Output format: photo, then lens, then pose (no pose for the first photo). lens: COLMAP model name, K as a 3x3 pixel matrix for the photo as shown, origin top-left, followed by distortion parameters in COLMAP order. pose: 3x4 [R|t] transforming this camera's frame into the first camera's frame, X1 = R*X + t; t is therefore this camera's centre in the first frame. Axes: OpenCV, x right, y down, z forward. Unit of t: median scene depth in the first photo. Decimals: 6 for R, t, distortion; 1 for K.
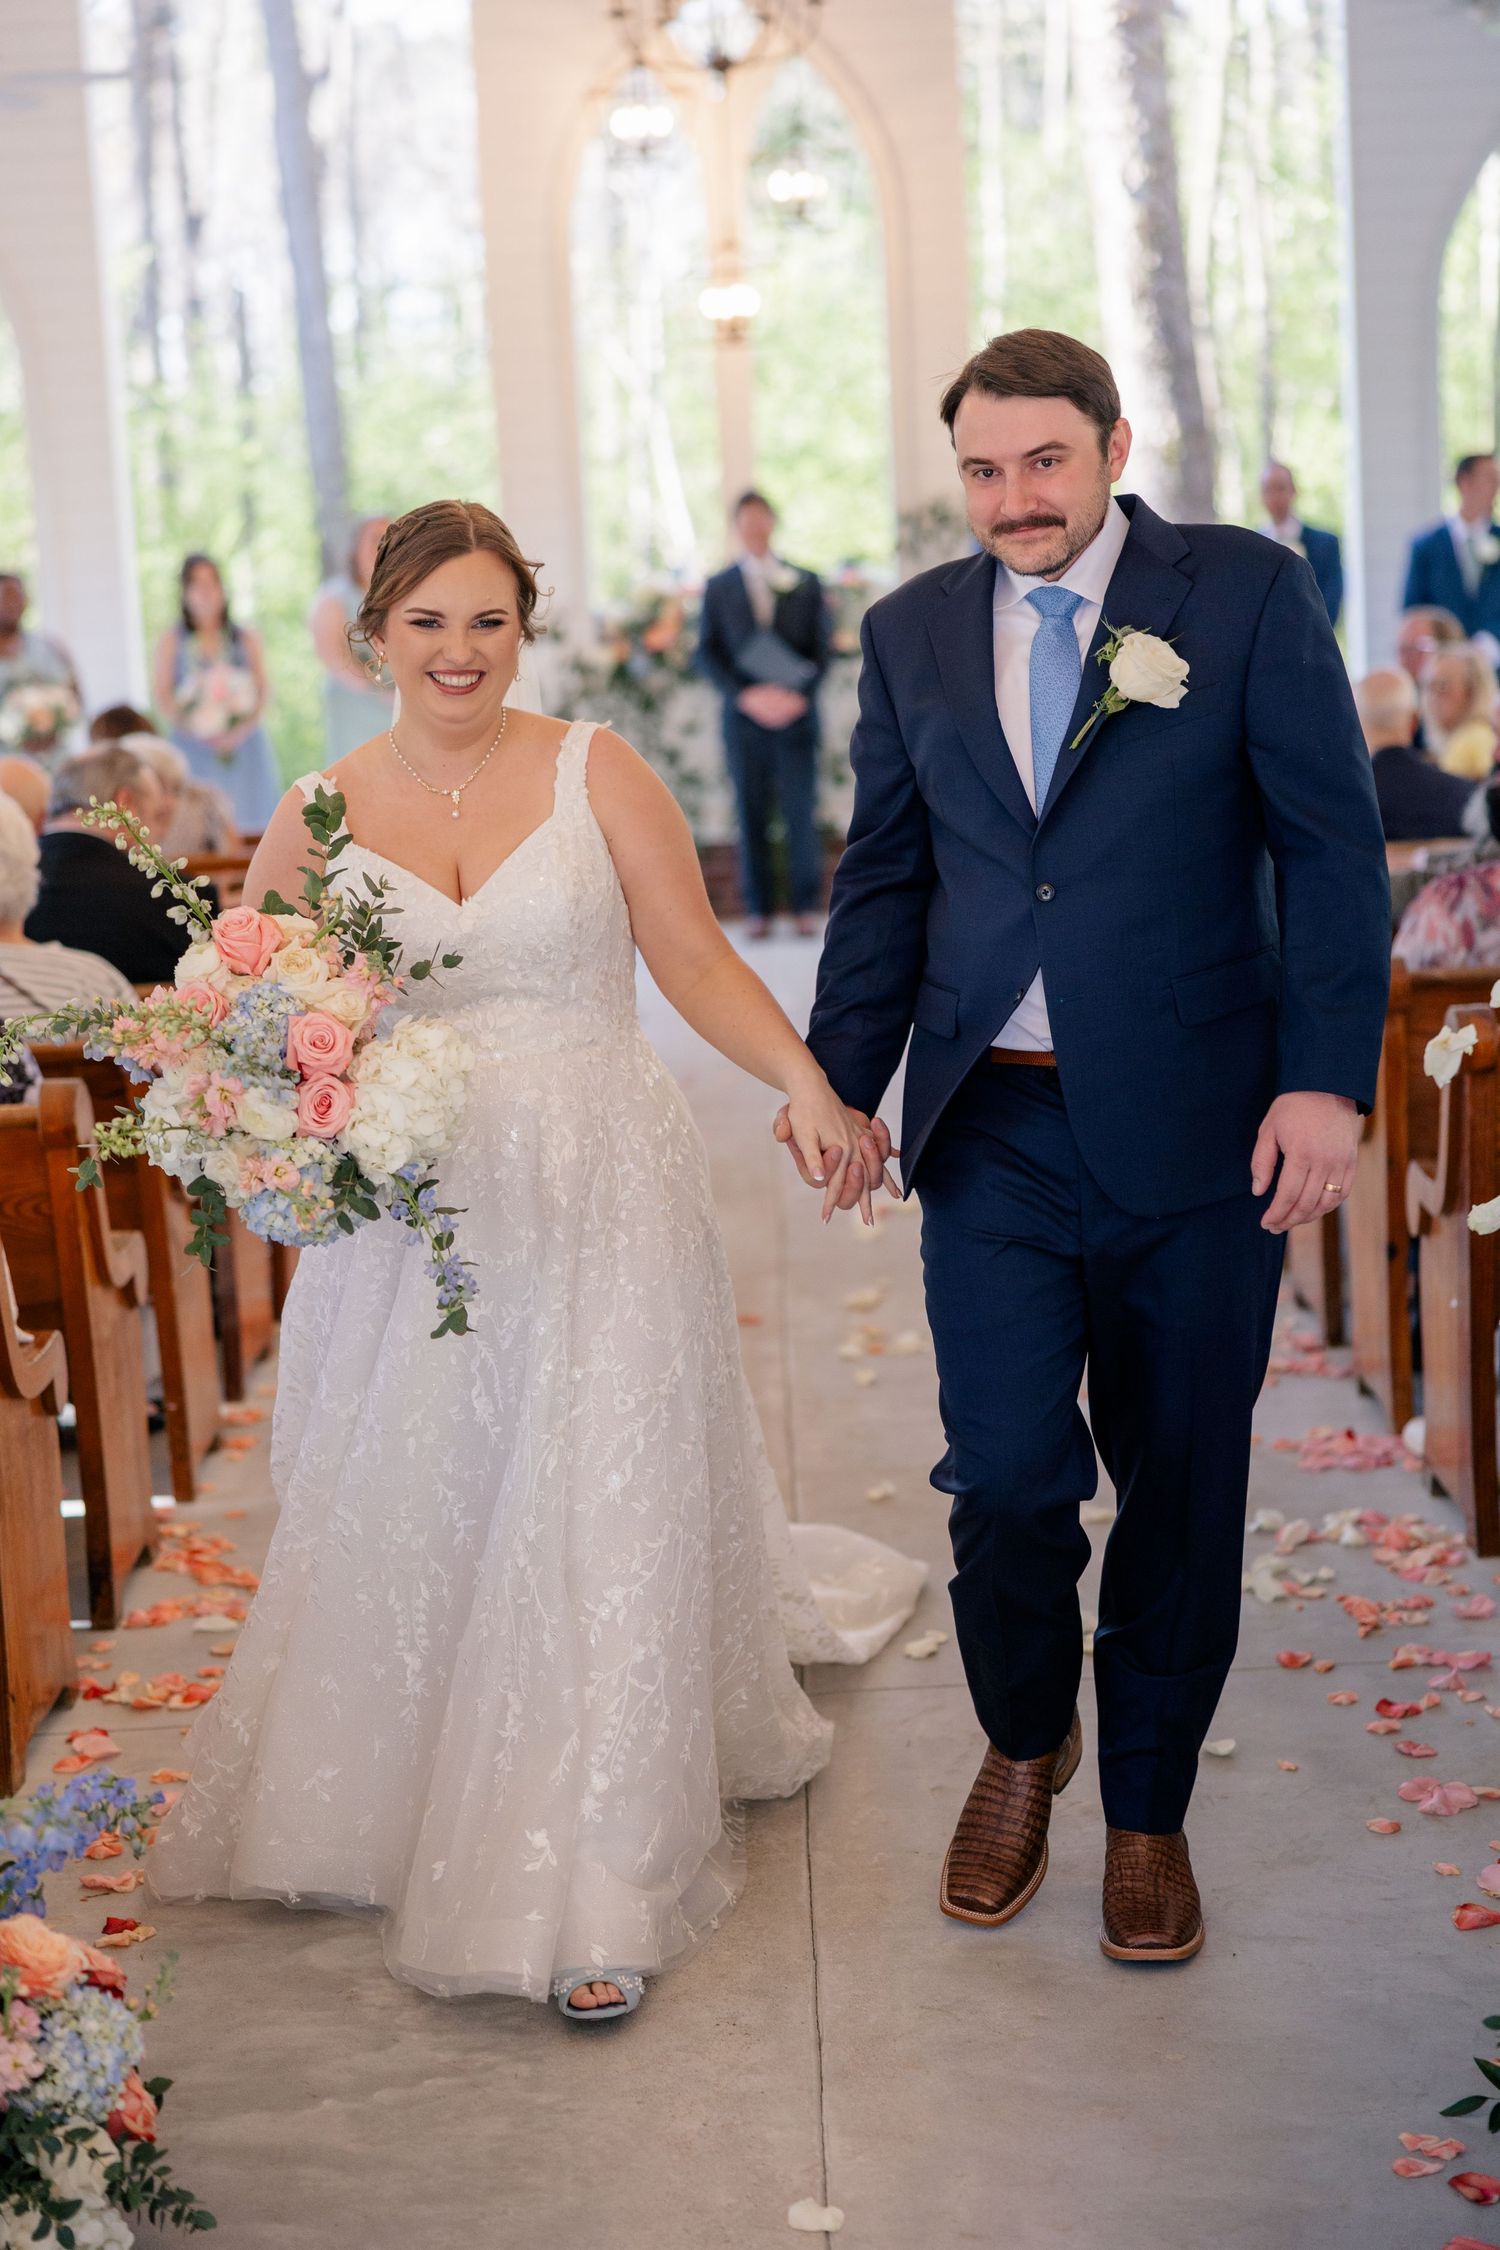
lens RADIAL K [[3925.6, 0, 861.8], [0, 3925.6, 1125.7], [0, 0, 1]] dist [-0.038496, -0.056888]
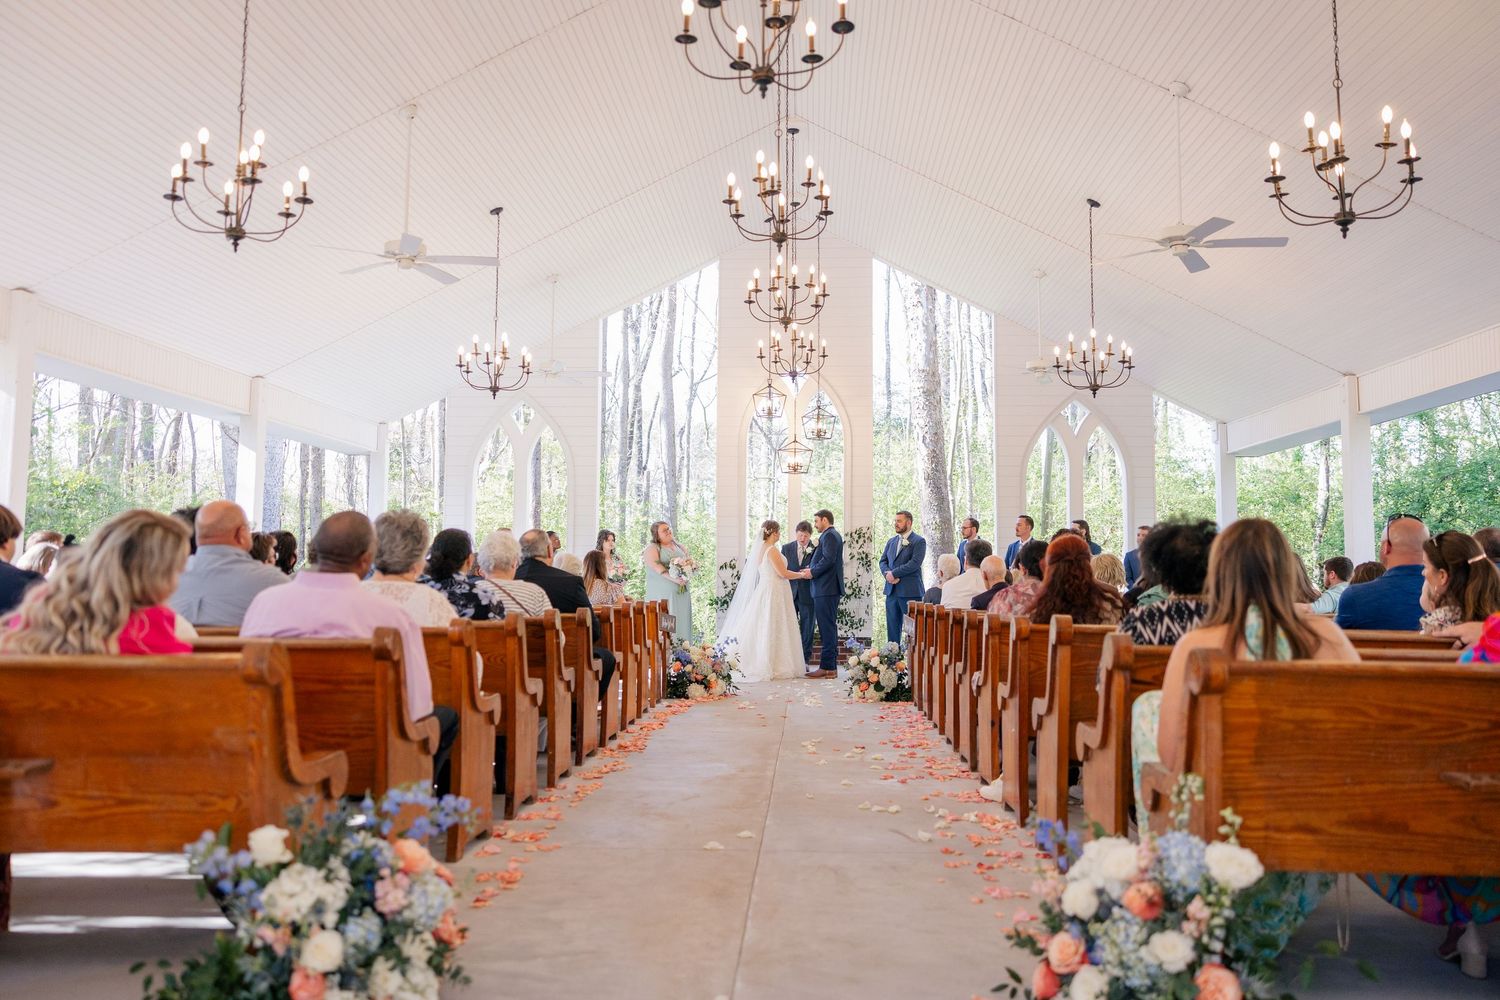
lens RADIAL K [[1240.6, 0, 758.8], [0, 1240.6, 474.4], [0, 0, 1]] dist [0.007715, 0.006960]
pose [[0.995794, 0.049209, -0.077282, 0.027300], [-0.066571, 0.968161, -0.241315, 0.075170], [0.062946, 0.245445, 0.967365, 0.095107]]
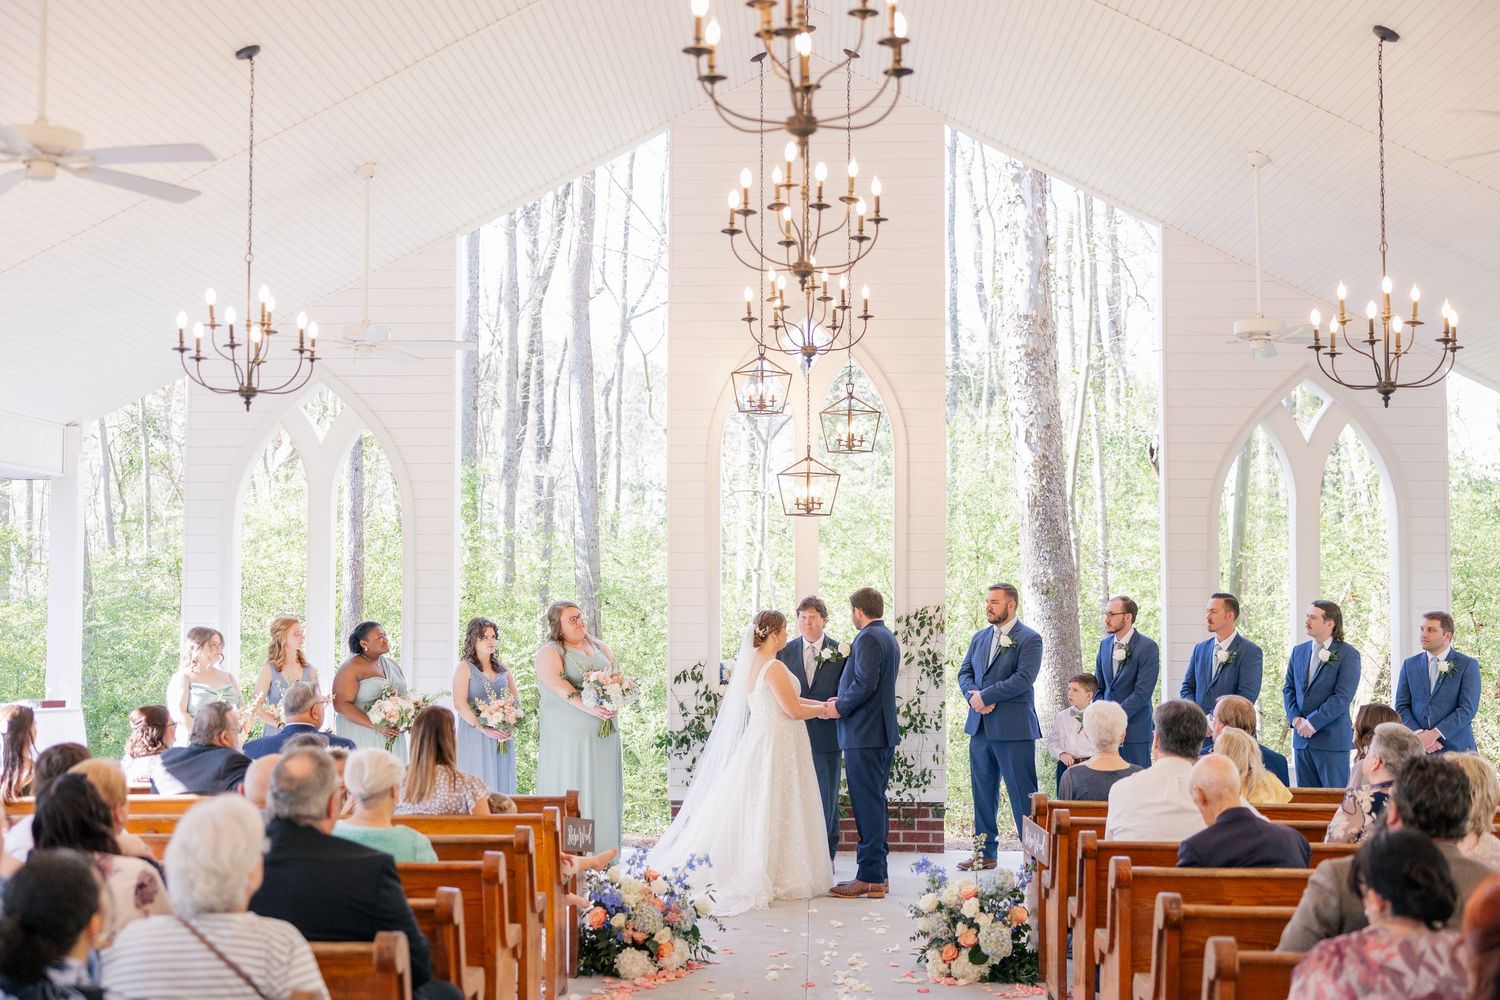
lens RADIAL K [[1920.0, 0, 740.7], [0, 1920.0, 502.0], [0, 0, 1]] dist [-0.003101, 0.022967]
pose [[0.996487, 0.046579, -0.069598, -0.007231], [-0.060028, 0.976762, -0.205749, -0.055379], [0.058397, 0.209204, 0.976127, 0.322901]]
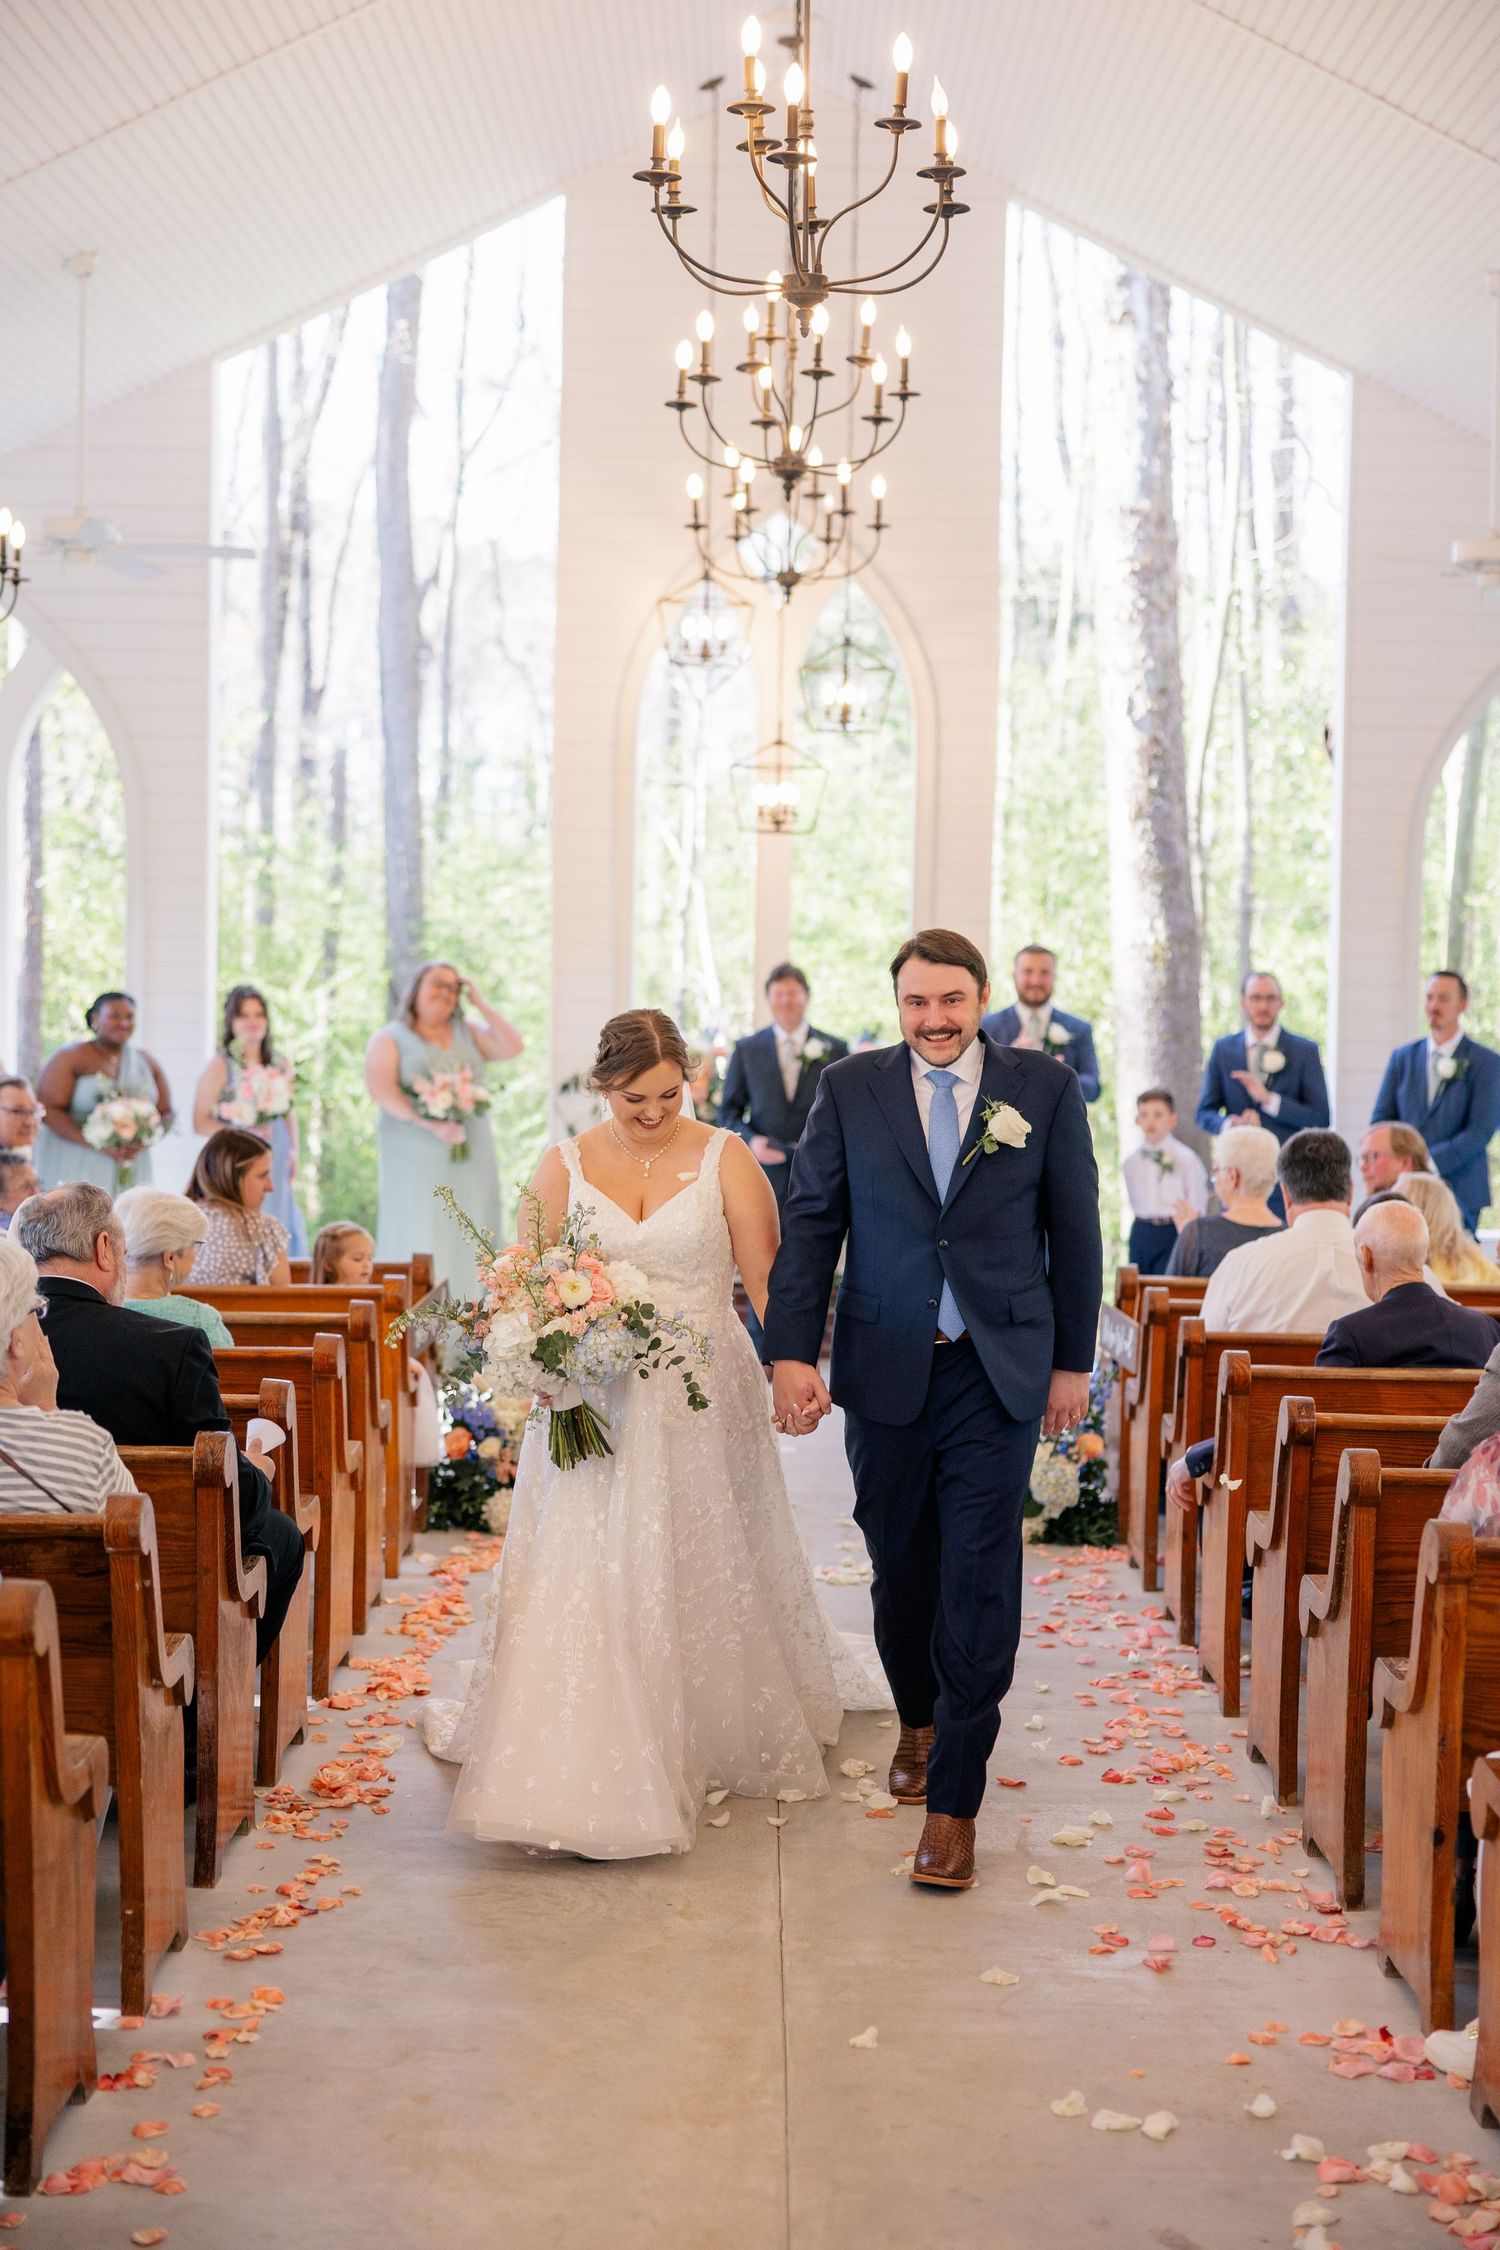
lens RADIAL K [[3324.2, 0, 771.9], [0, 3324.2, 1114.5], [0, 0, 1]] dist [-0.015135, 0.081788]
pose [[0.997479, 0.067319, -0.022455, -0.015748], [-0.069407, 0.991392, -0.111016, -0.035859], [0.014788, 0.112295, 0.993565, 0.171987]]
